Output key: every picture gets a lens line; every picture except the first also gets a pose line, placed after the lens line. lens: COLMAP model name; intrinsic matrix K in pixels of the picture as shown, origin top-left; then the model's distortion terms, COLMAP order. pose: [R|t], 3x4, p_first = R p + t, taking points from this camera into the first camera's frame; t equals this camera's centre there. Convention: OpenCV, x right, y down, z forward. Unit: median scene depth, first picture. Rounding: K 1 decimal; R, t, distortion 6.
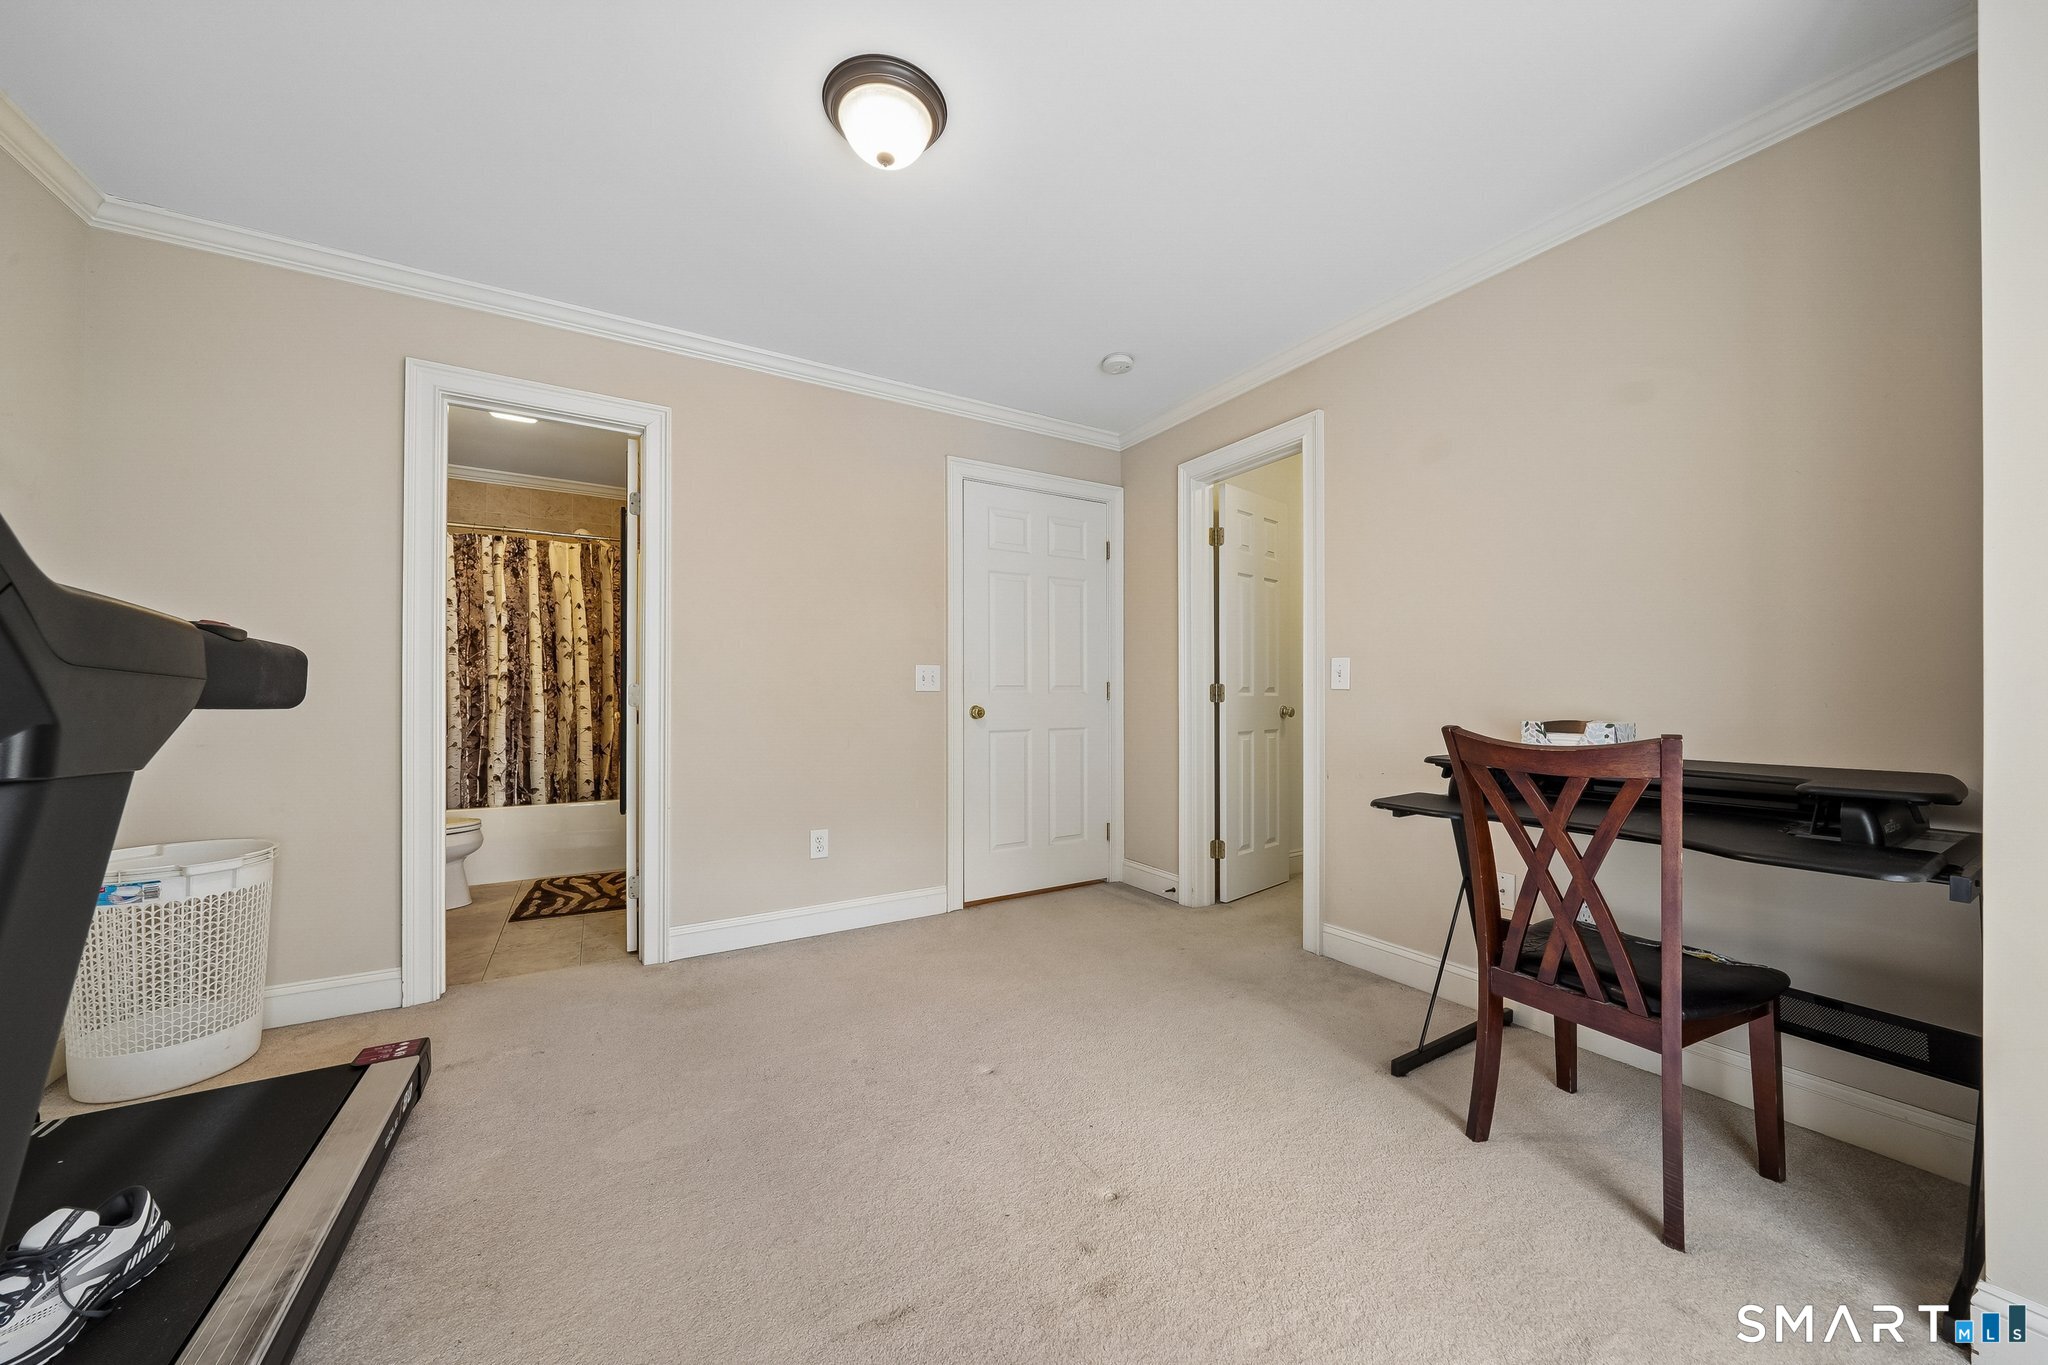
lens RADIAL K [[707.5, 0, 1022.3], [0, 707.5, 691.4], [0, 0, 1]] dist [-0.006806, 0.000022]
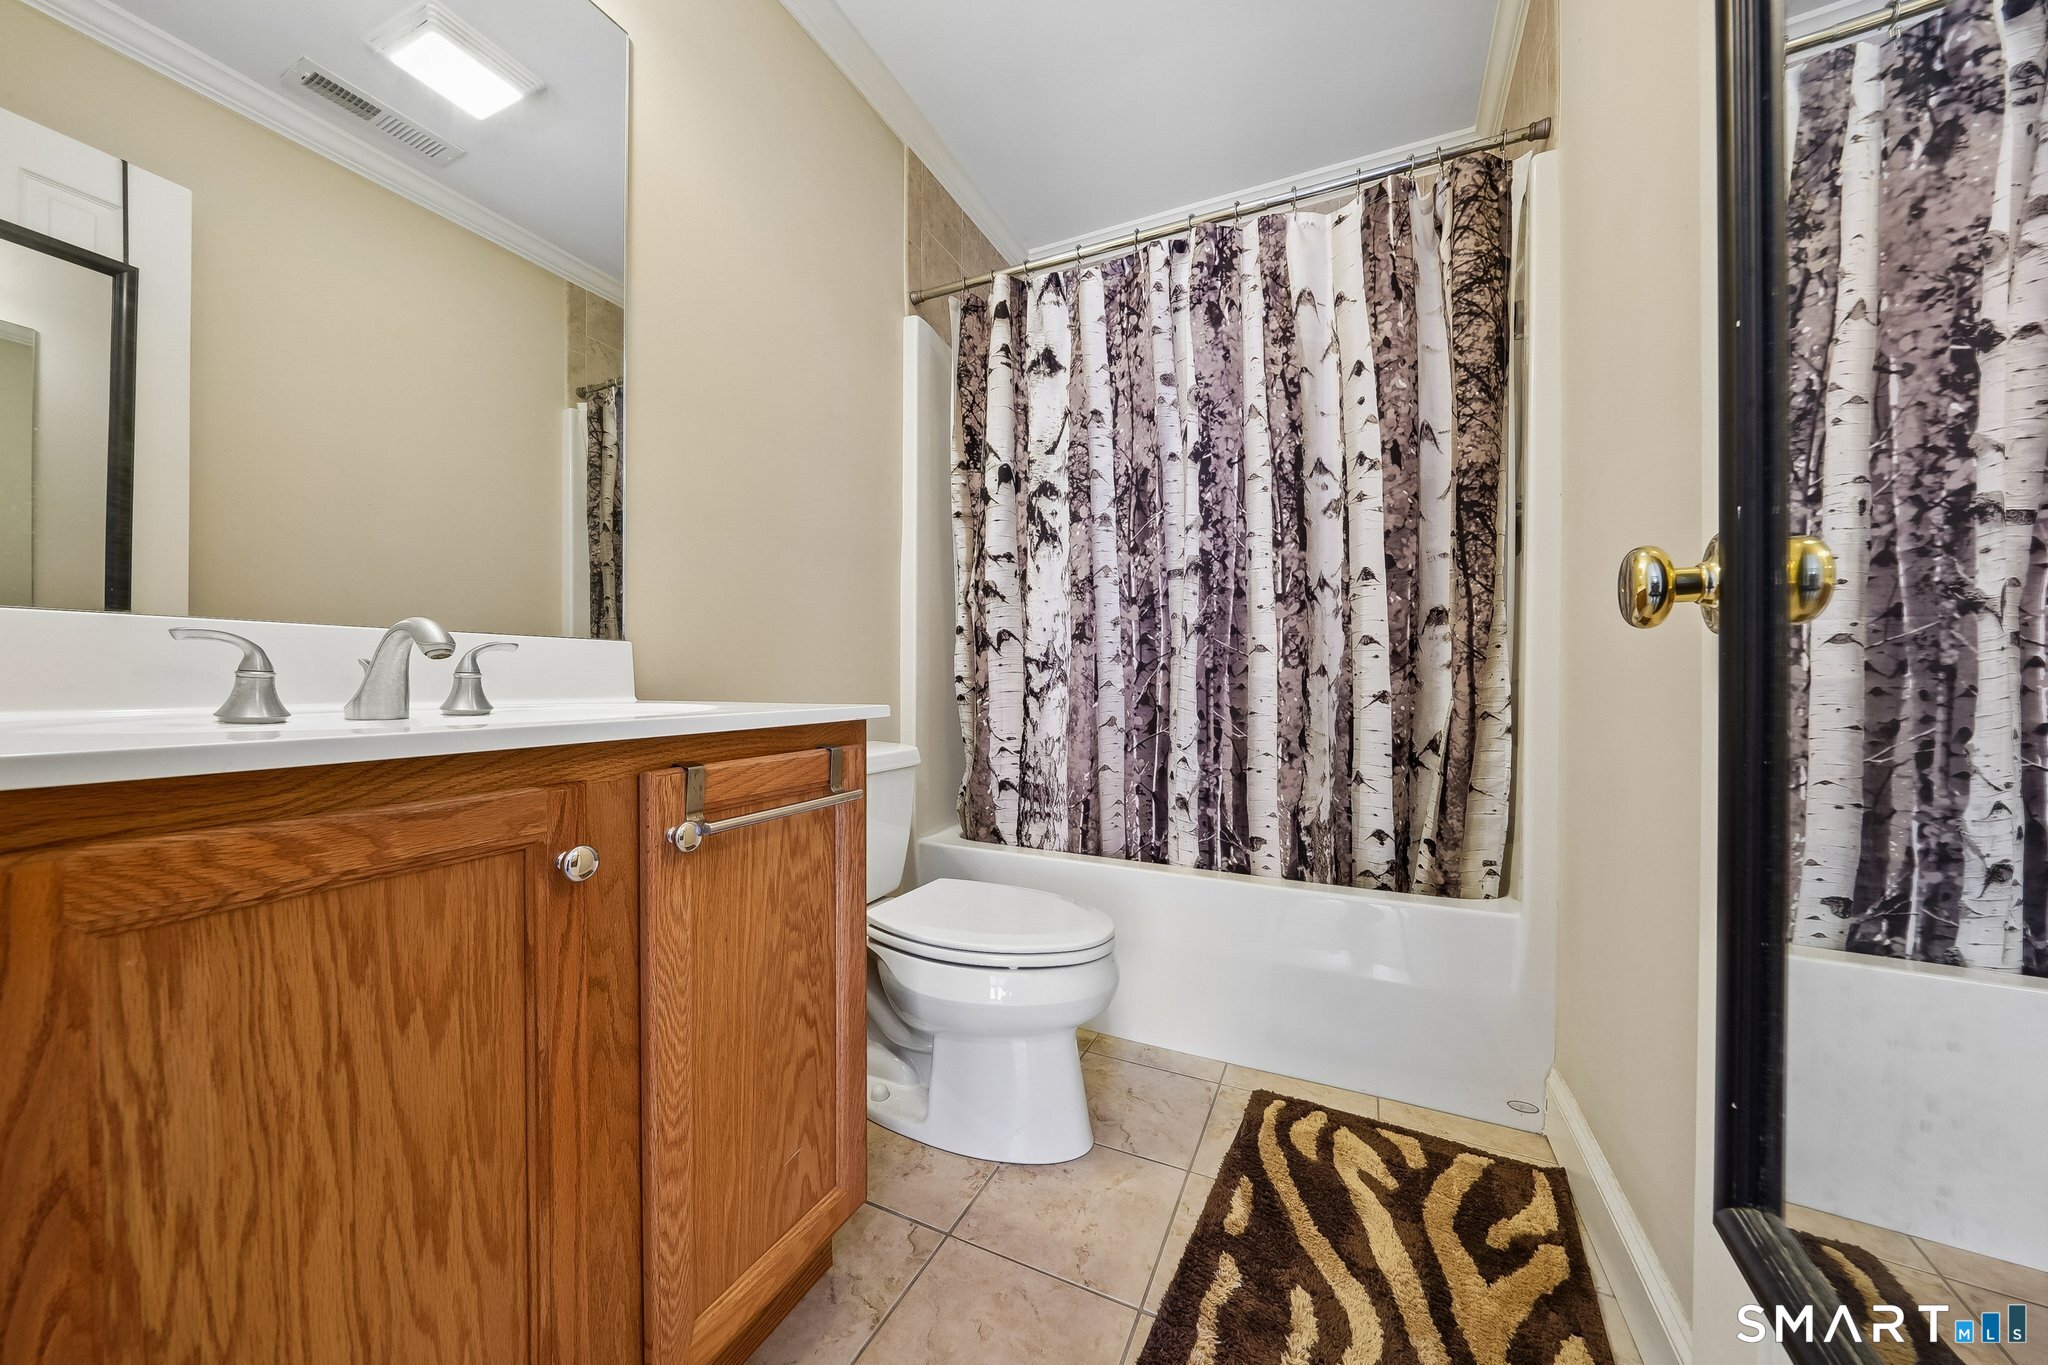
lens RADIAL K [[707.5, 0, 1022.3], [0, 707.5, 678.8], [0, 0, 1]] dist [-0.006806, 0.000022]
pose [[0.555857, 0.005237, -0.831261, -0.429287], [0.004047, 0.999951, 0.009005, 0.040951], [0.831268, -0.008370, 0.555809, 0.663750]]
